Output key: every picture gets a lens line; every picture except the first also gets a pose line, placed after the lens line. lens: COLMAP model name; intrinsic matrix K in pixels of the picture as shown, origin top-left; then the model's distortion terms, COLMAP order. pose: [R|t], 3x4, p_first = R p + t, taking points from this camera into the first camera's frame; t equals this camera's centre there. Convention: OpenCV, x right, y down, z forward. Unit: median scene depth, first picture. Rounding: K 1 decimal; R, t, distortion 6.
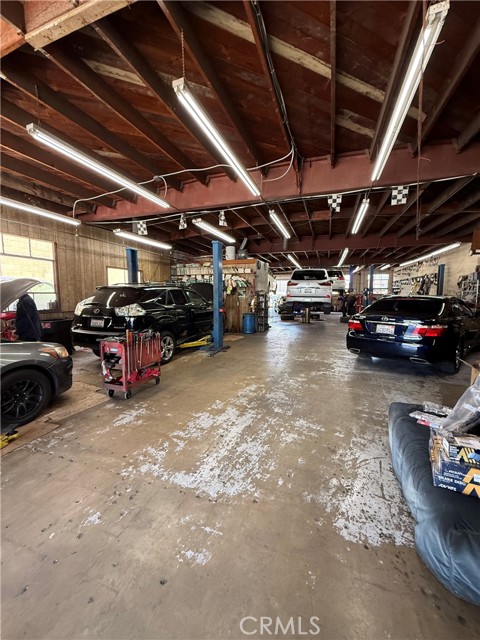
lens RADIAL K [[254.3, 0, 239.4], [0, 254.3, 317.9], [0, 0, 1]] dist [-0.000306, 0.000453]
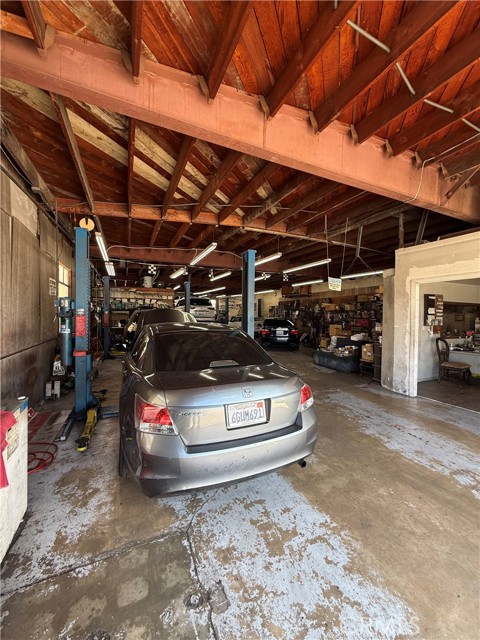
lens RADIAL K [[254.3, 0, 240.7], [0, 254.3, 314.2], [0, 0, 1]] dist [-0.000306, 0.000453]
pose [[0.720062, 0.006324, 0.693881, -1.288184], [0.052276, 0.996622, -0.063333, 0.007869], [-0.691938, 0.081877, 0.717299, -0.413772]]
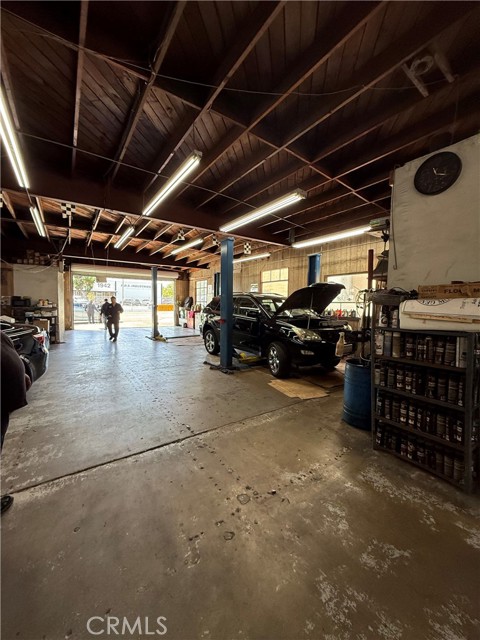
lens RADIAL K [[254.3, 0, 243.8], [0, 254.3, 318.0], [0, 0, 1]] dist [-0.000306, 0.000453]
pose [[-0.571561, 0.037738, -0.819692, 0.701509], [-0.087960, 0.990368, 0.106929, -0.165348], [0.815832, 0.133217, -0.562736, 1.882458]]
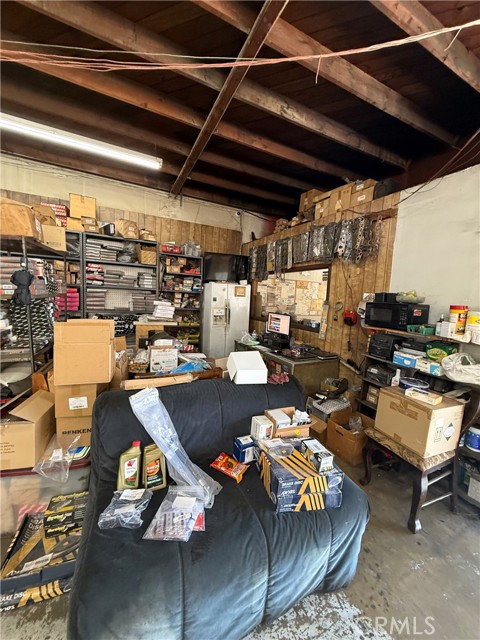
lens RADIAL K [[254.3, 0, 242.1], [0, 254.3, 318.7], [0, 0, 1]] dist [-0.000306, 0.000453]
pose [[-0.706858, -0.103520, 0.699739, 0.133176], [0.008894, 0.987854, 0.155128, -0.052330], [-0.707299, 0.115877, -0.697352, 0.555485]]
